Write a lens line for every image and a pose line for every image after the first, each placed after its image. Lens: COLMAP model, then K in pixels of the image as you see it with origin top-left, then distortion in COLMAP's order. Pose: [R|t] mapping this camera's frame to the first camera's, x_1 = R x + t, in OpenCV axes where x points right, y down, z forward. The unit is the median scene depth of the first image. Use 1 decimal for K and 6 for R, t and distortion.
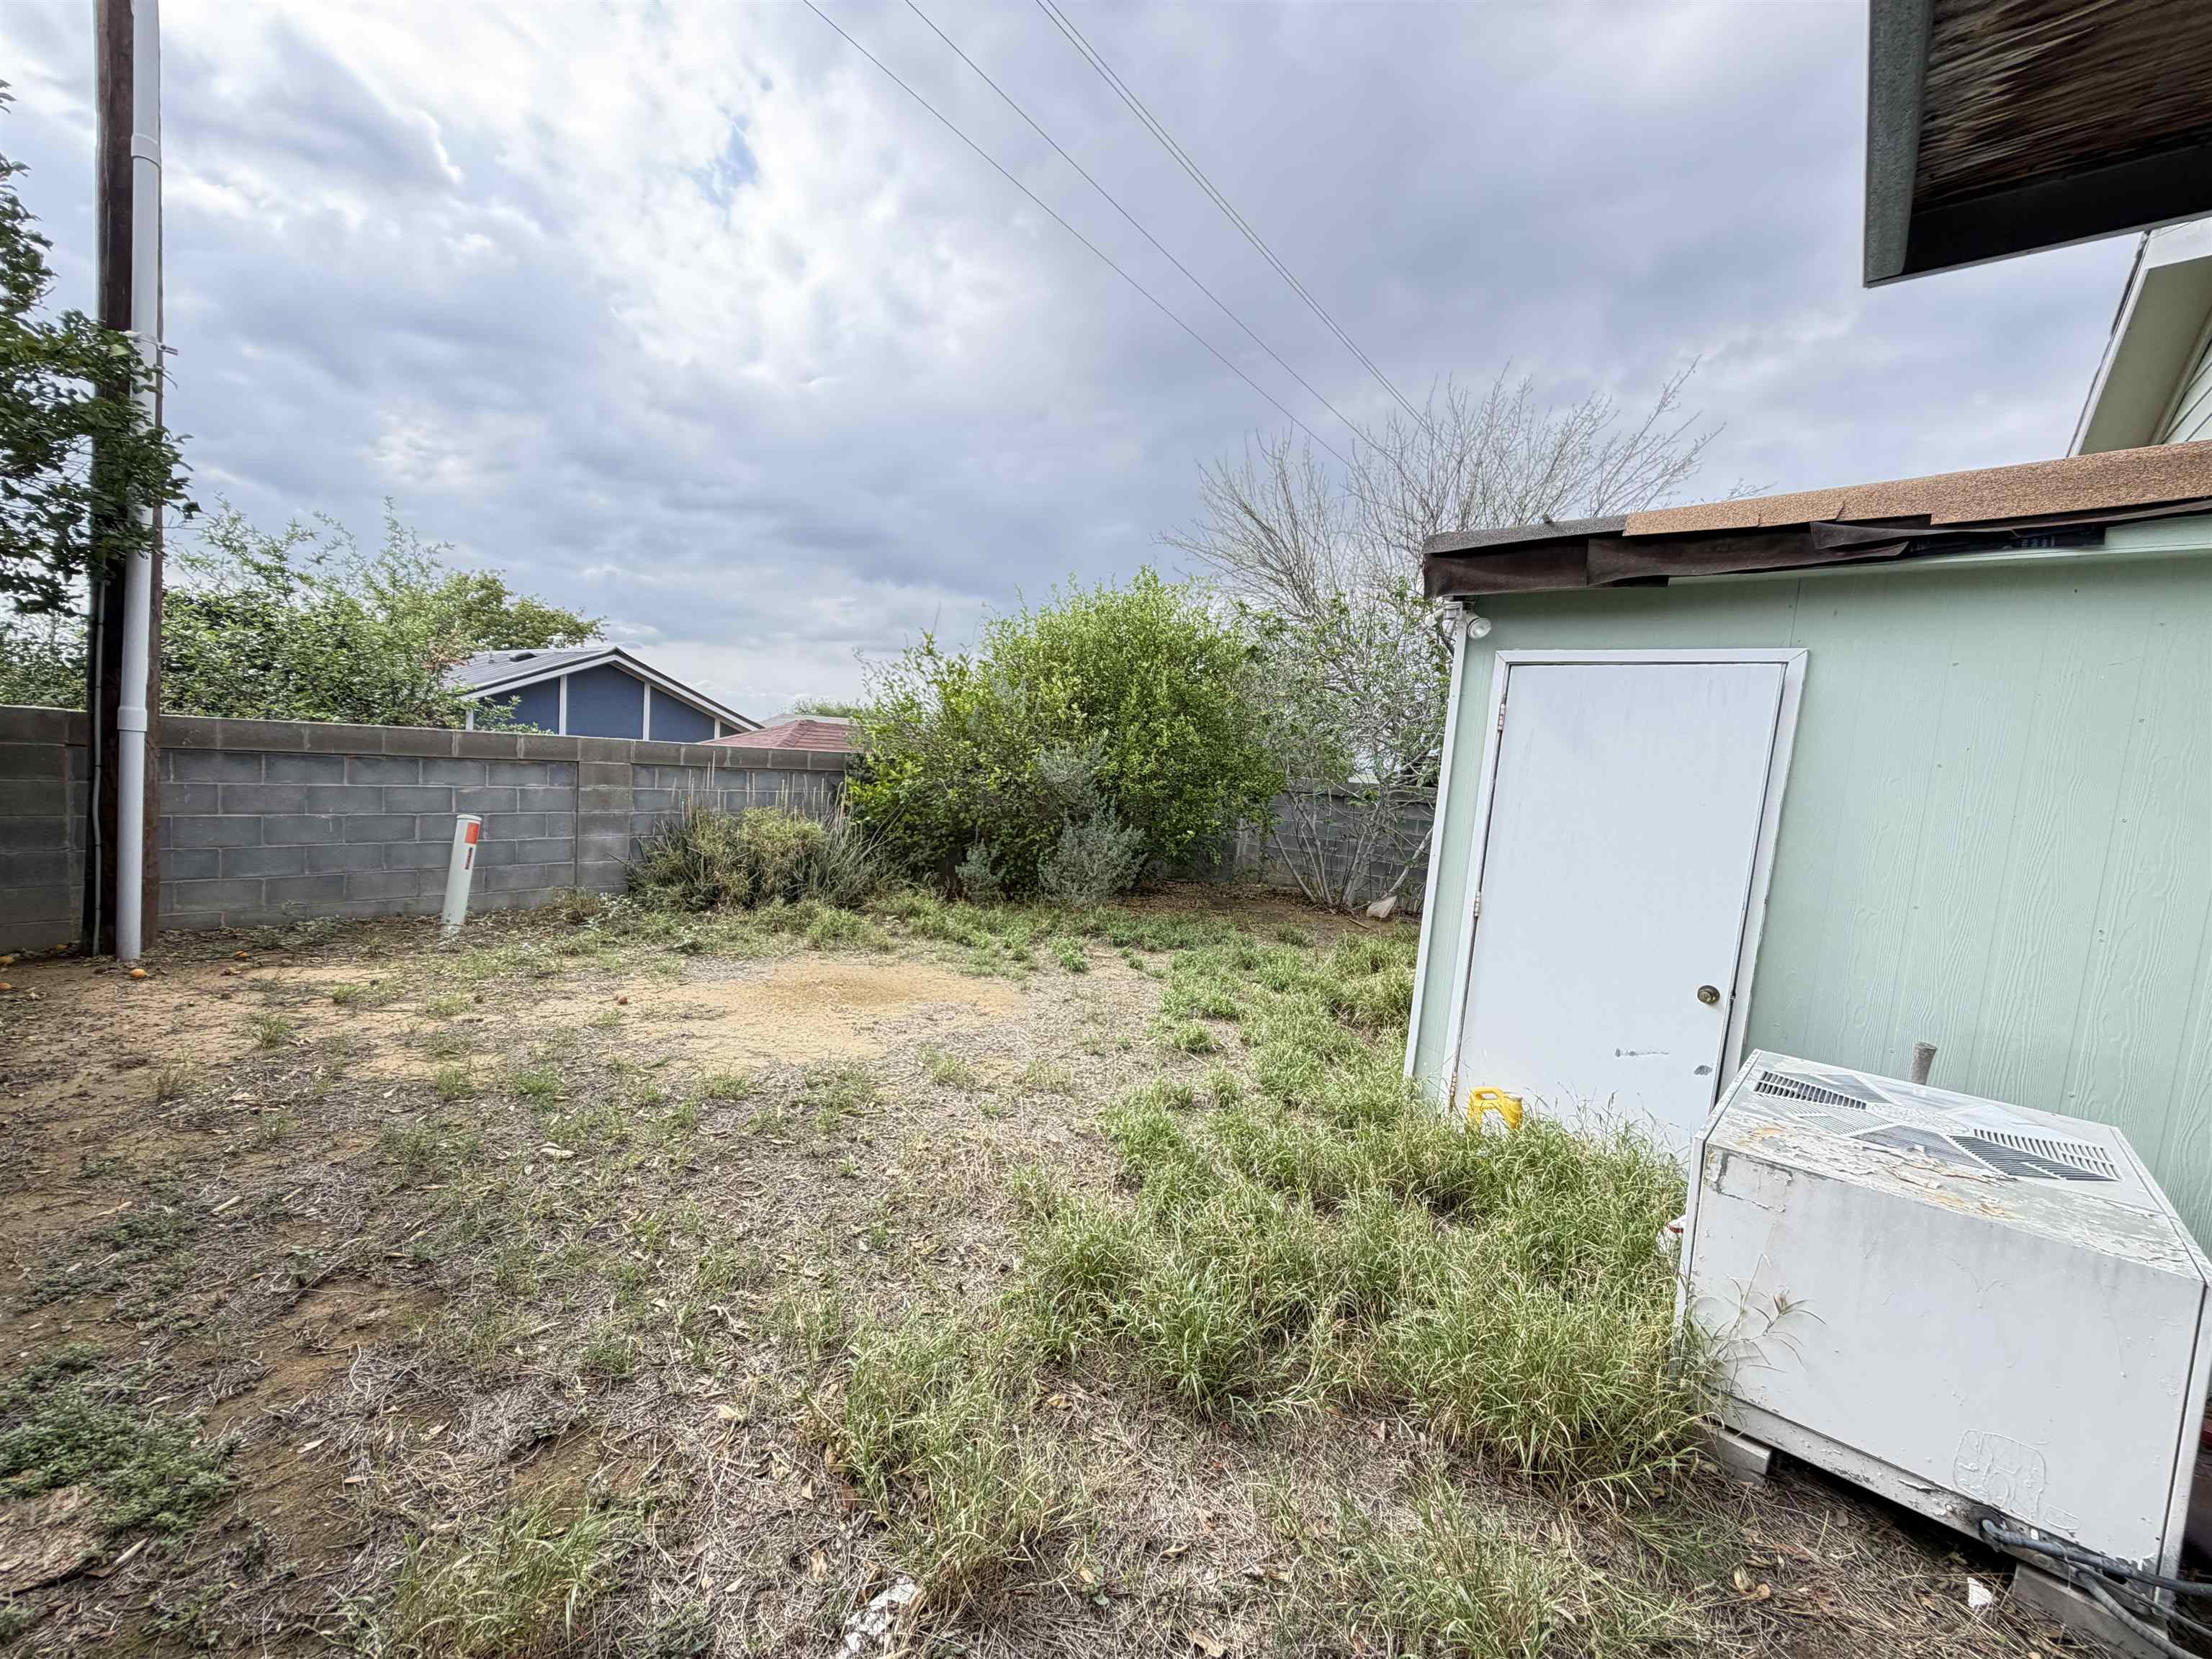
lens RADIAL K [[881.0, 0, 1112.1], [0, 881.0, 829.1], [0, 0, 1]] dist [-0.011233, 0.002358]
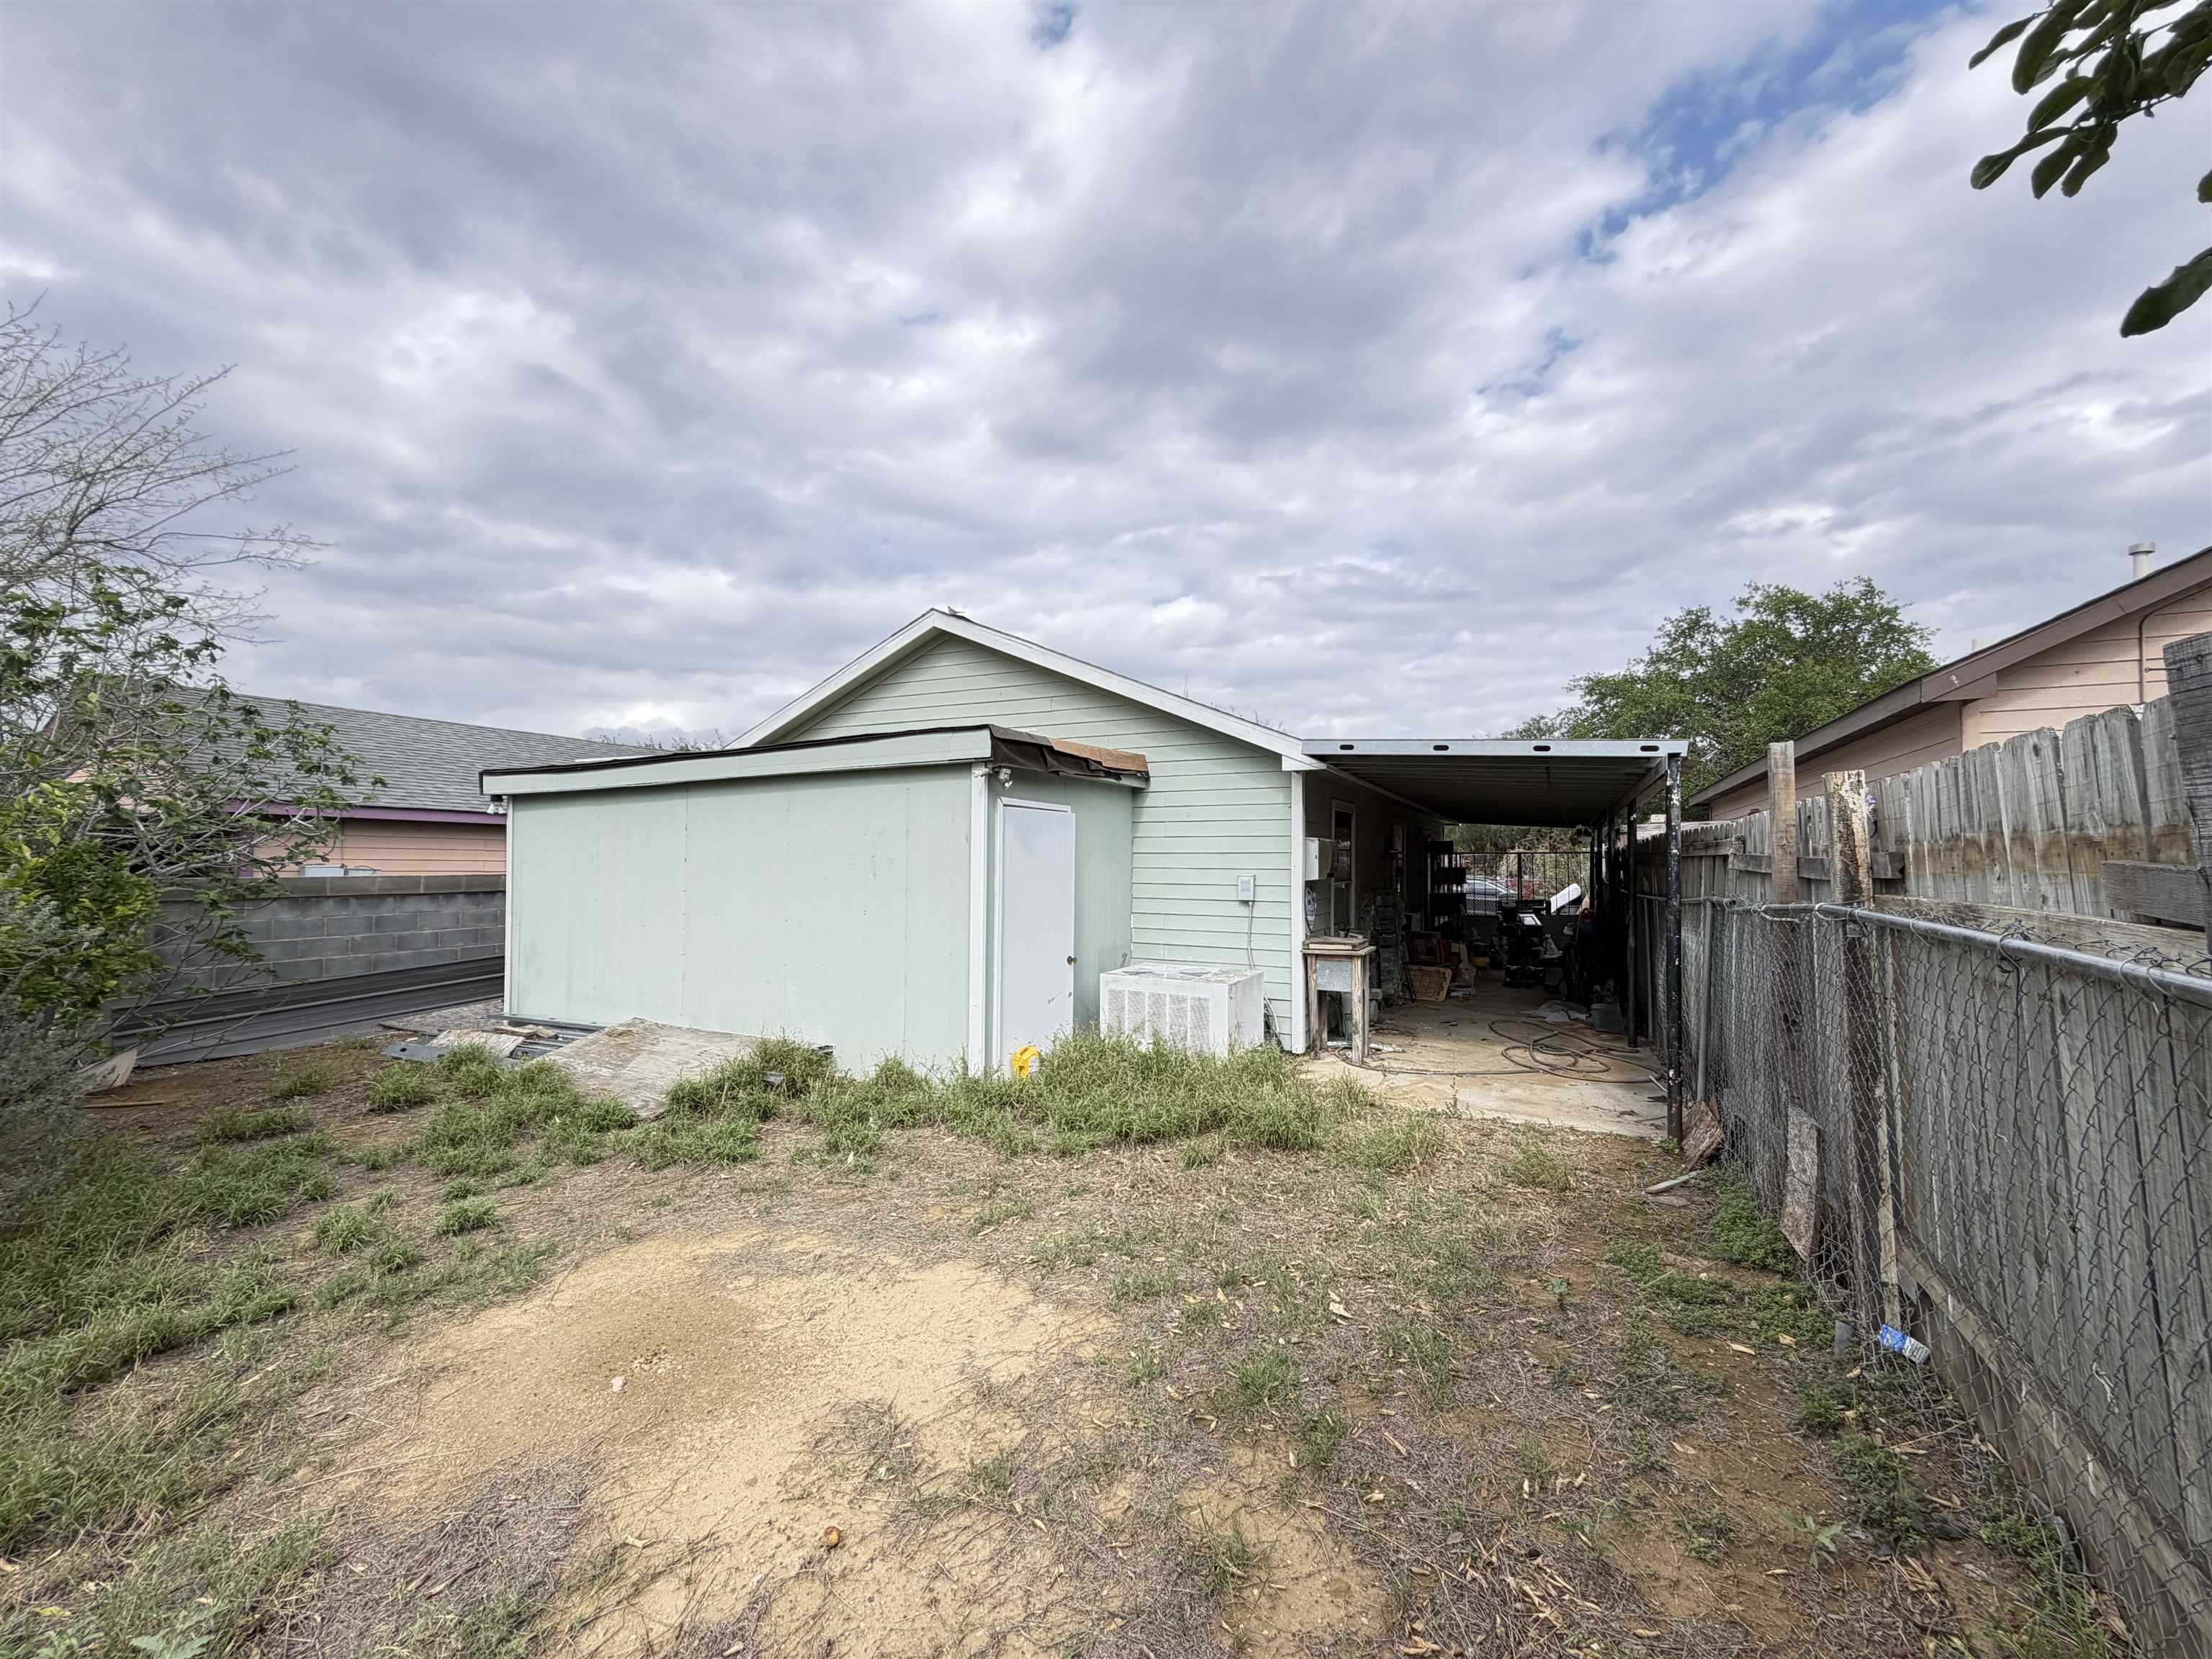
lens RADIAL K [[881.0, 0, 1108.9], [0, 881.0, 828.8], [0, 0, 1]] dist [-0.011233, 0.002358]
pose [[-0.231757, -0.052253, 0.971369, -1.237069], [0.052171, 0.996452, 0.066050, -0.235446], [-0.971374, 0.065985, -0.228209, 1.155559]]
